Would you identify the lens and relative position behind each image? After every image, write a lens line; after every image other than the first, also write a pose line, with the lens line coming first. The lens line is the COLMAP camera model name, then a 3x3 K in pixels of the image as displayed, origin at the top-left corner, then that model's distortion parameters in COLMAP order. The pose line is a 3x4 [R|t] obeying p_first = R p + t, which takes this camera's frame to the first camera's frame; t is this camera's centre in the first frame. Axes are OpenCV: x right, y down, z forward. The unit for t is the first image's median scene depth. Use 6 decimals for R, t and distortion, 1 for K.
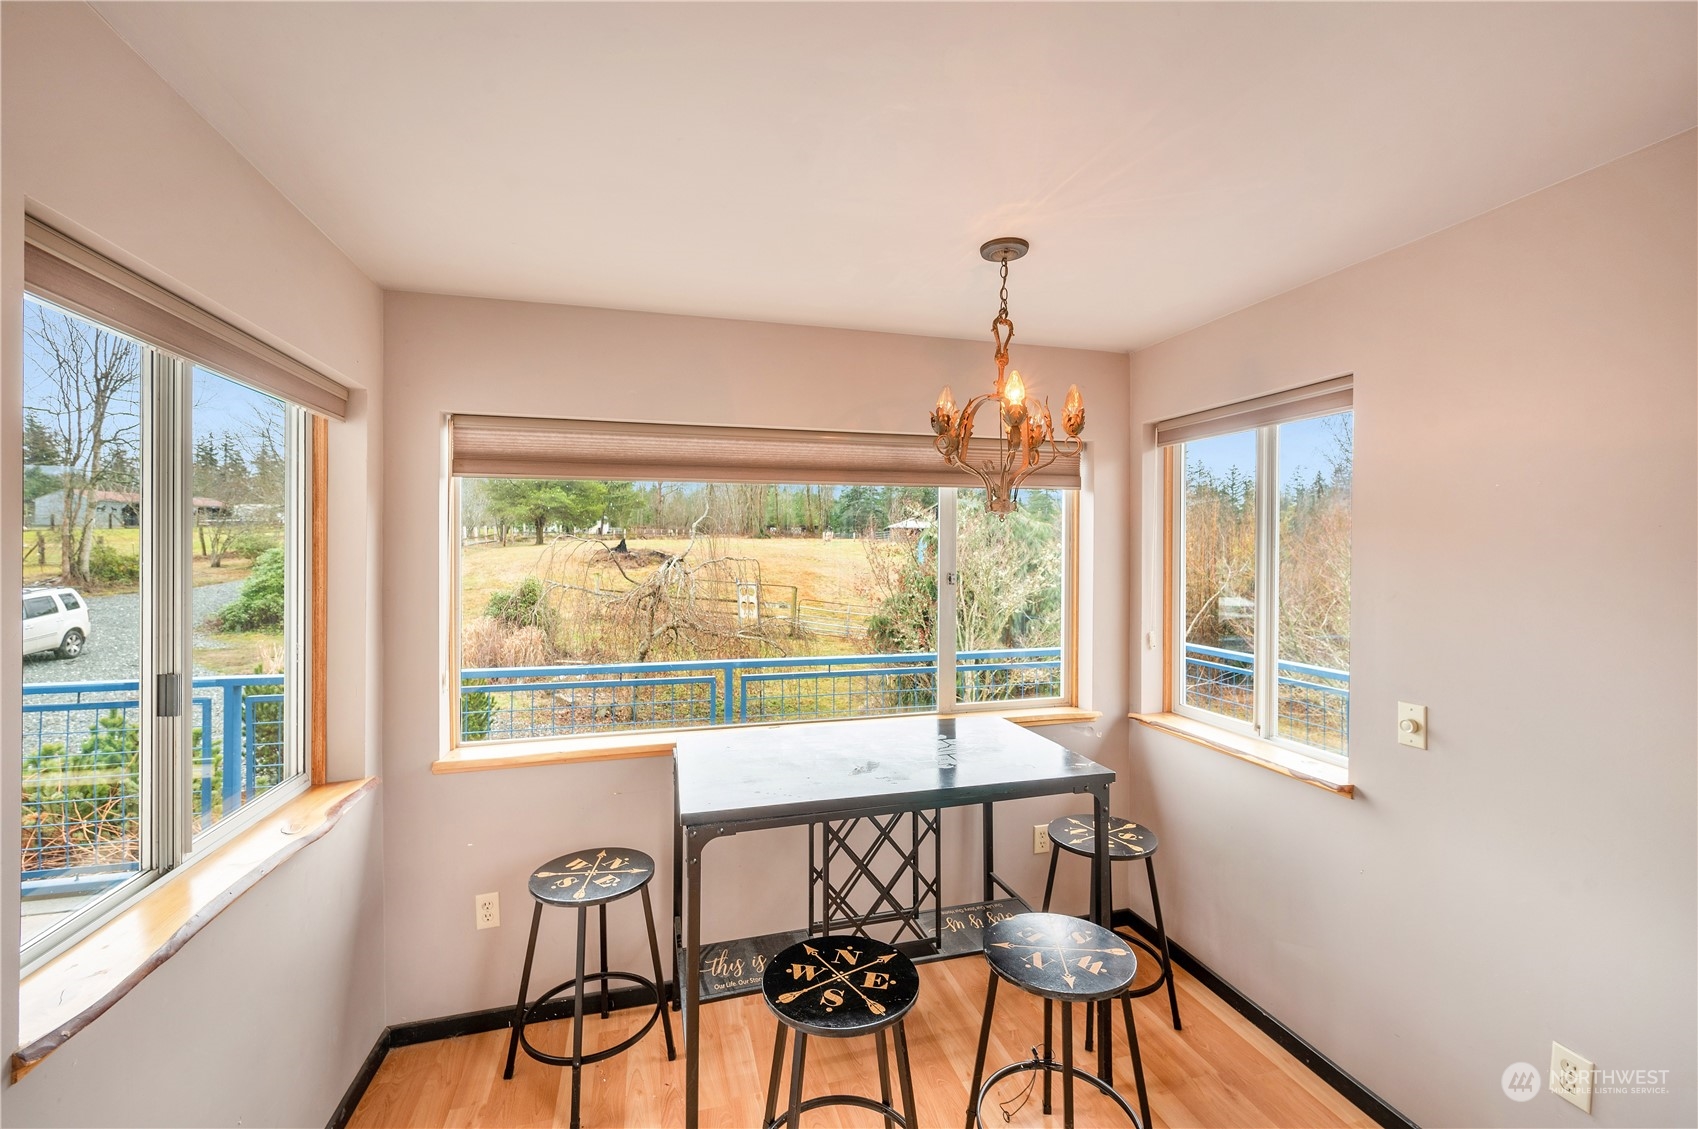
lens RADIAL K [[712.9, 0, 850.1], [0, 712.9, 561.7], [0, 0, 1]] dist [0.001146, -0.000283]
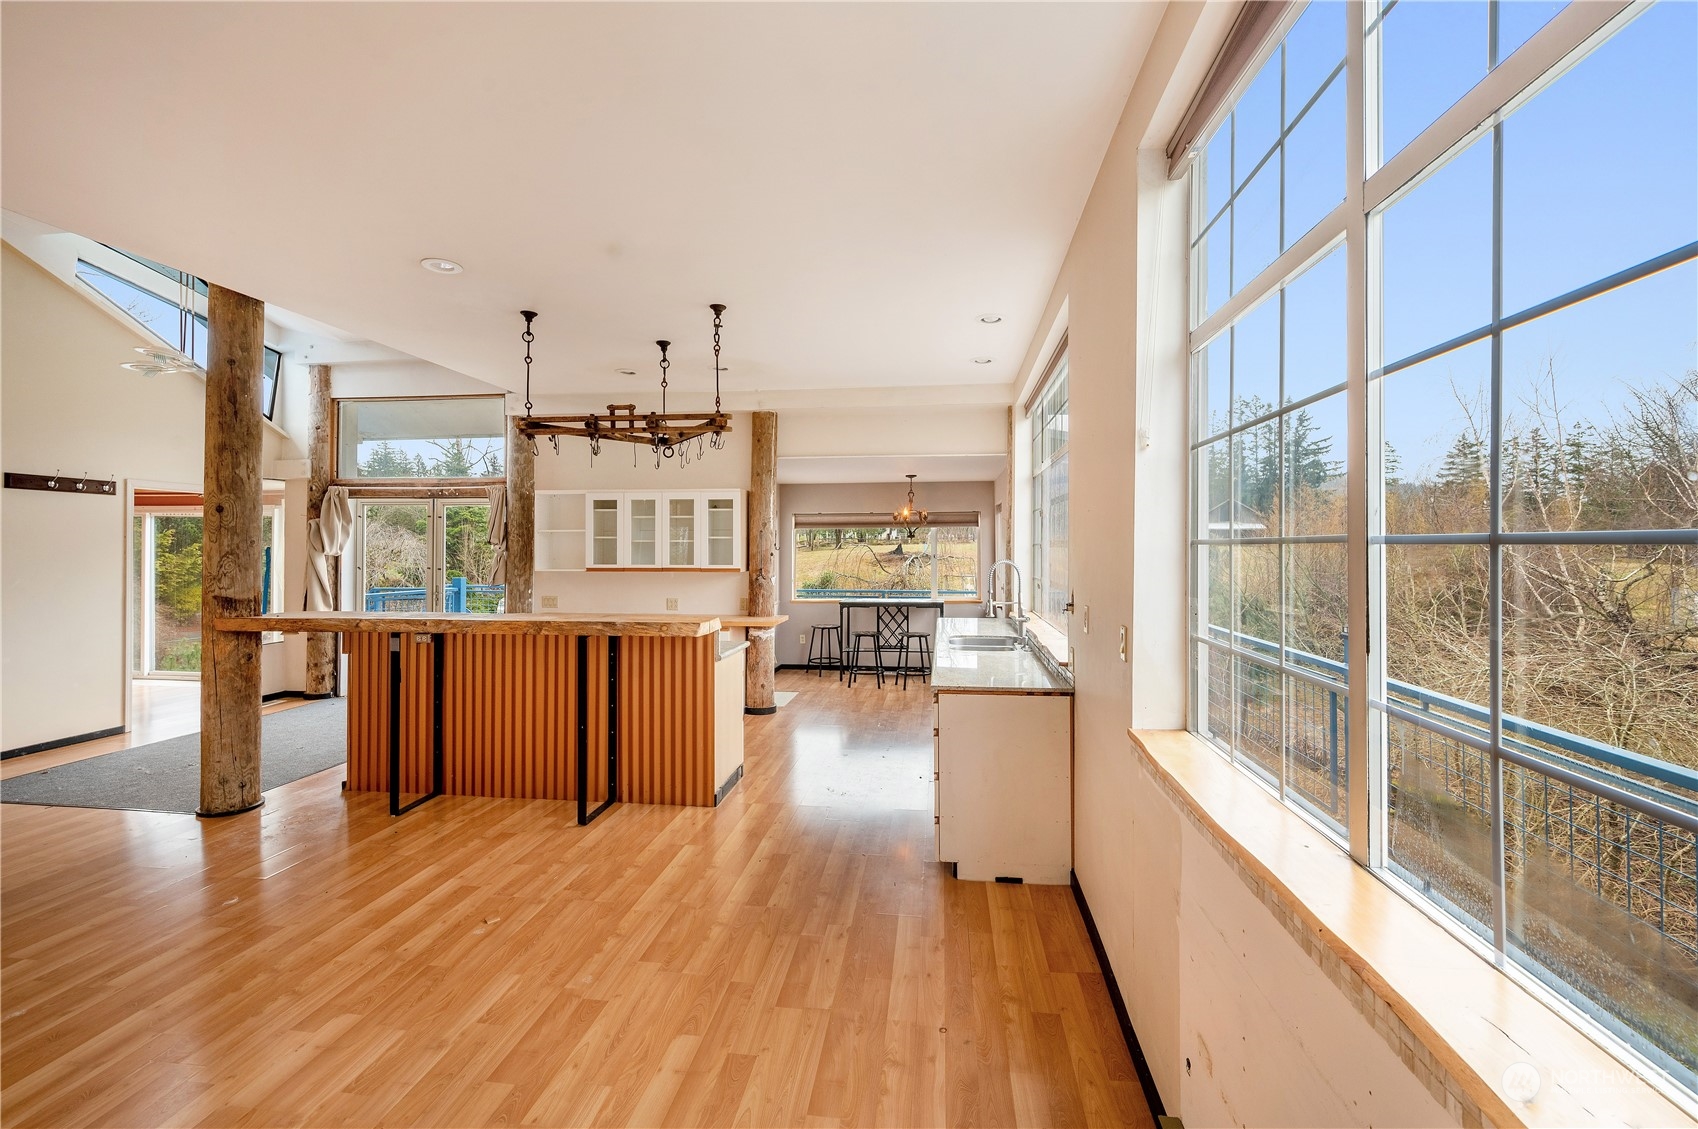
lens RADIAL K [[712.9, 0, 859.5], [0, 712.9, 550.8], [0, 0, 1]] dist [0.001146, -0.000283]
pose [[0.926597, -0.000292, -0.376056, 0.079782], [-0.007876, 0.999765, -0.020181, 0.005170], [0.375973, 0.021662, 0.926377, -0.159230]]
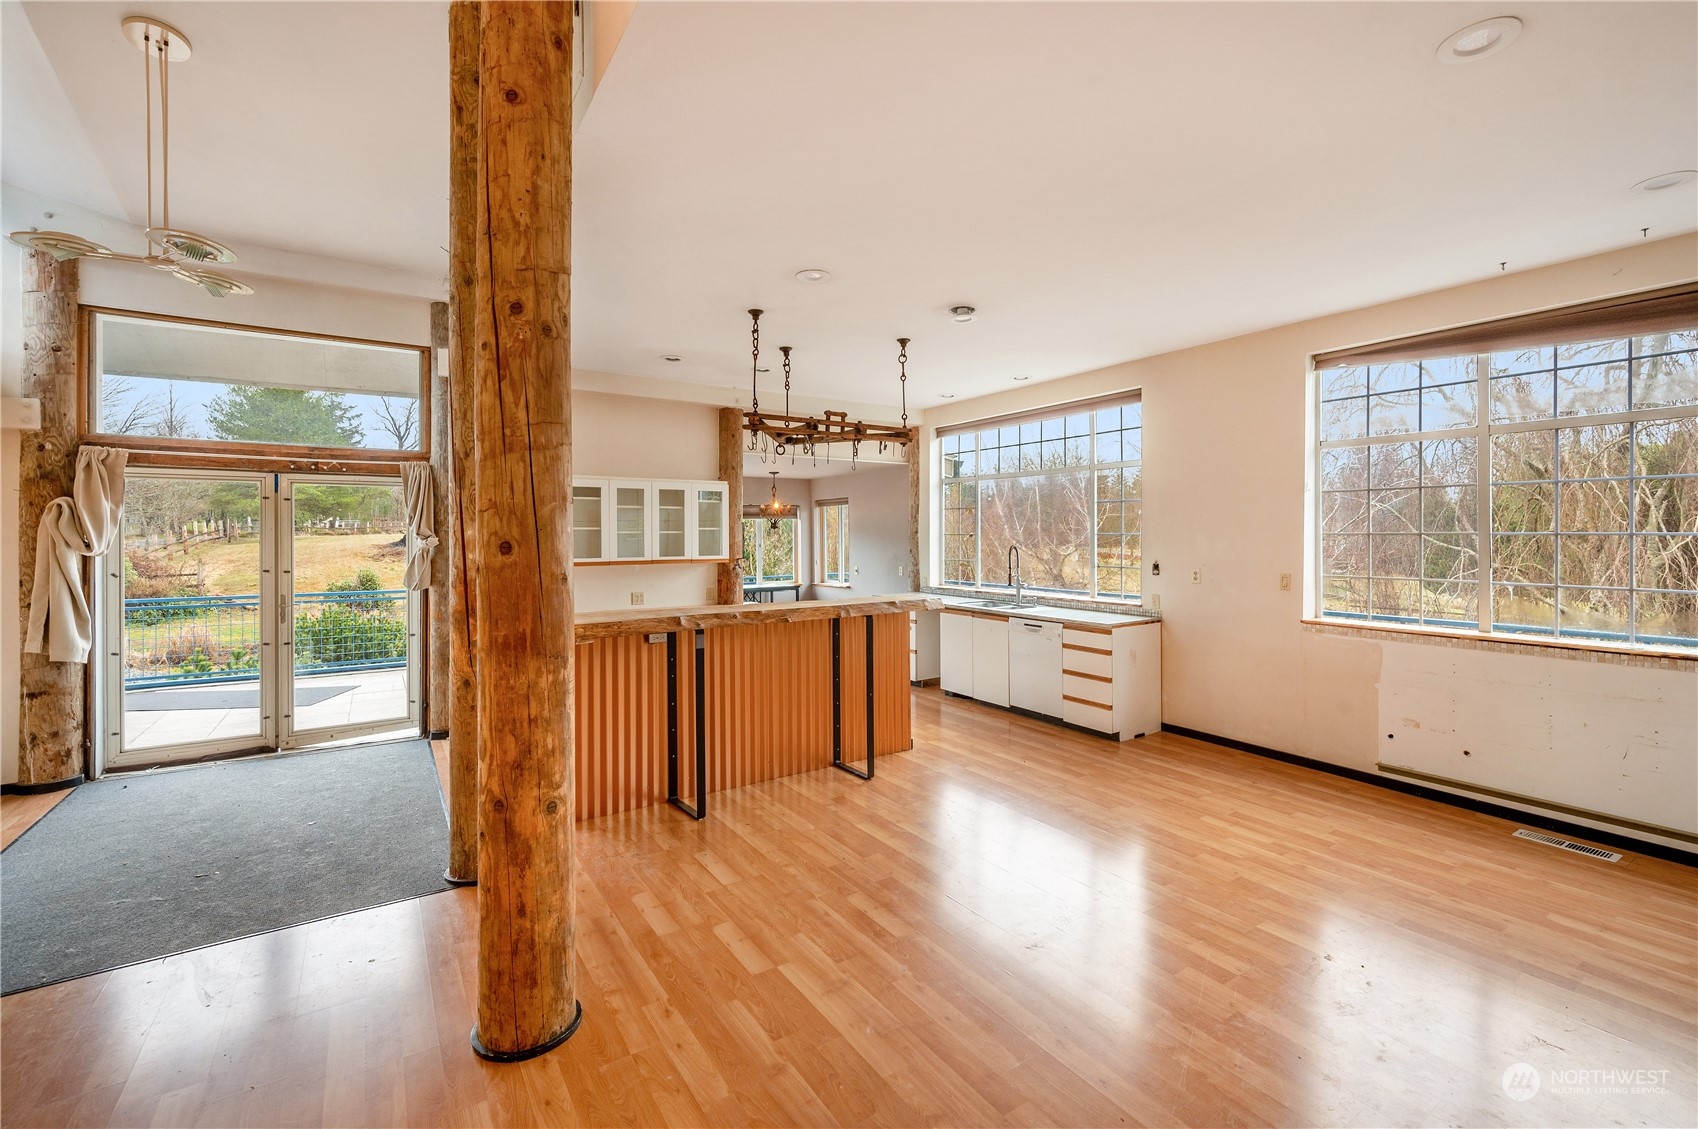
lens RADIAL K [[712.9, 0, 863.9], [0, 712.9, 551.4], [0, 0, 1]] dist [0.001146, -0.000283]
pose [[0.943994, -0.015447, 0.329602, -0.041851], [0.016572, 0.999862, -0.000605, 0.005062], [-0.329547, 0.006033, 0.944120, -0.192153]]
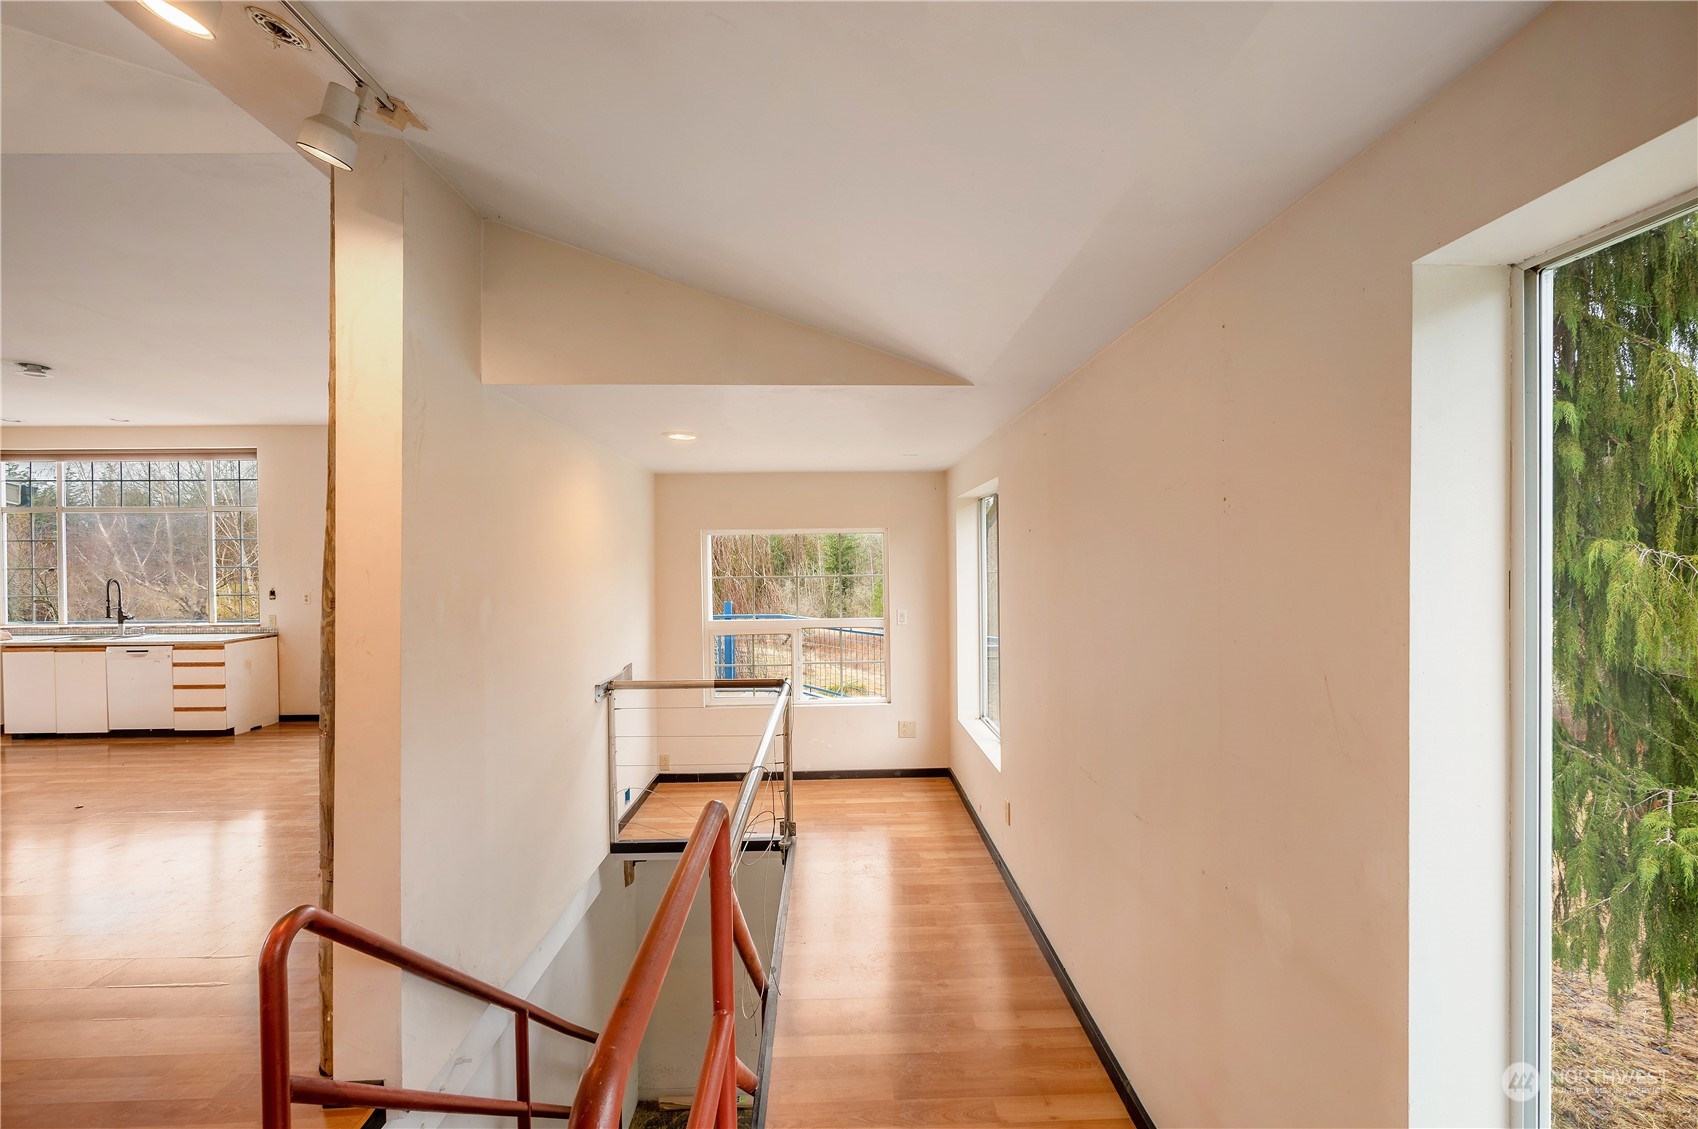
lens RADIAL K [[705.3, 0, 850.9], [0, 705.3, 571.4], [0, 0, 1]] dist [0.003430, 0.000824]
pose [[0.239670, -0.017944, 0.970689, -0.081504], [0.033334, 0.999392, 0.010244, 0.006757], [-0.970282, 0.029902, 0.240122, -0.268501]]
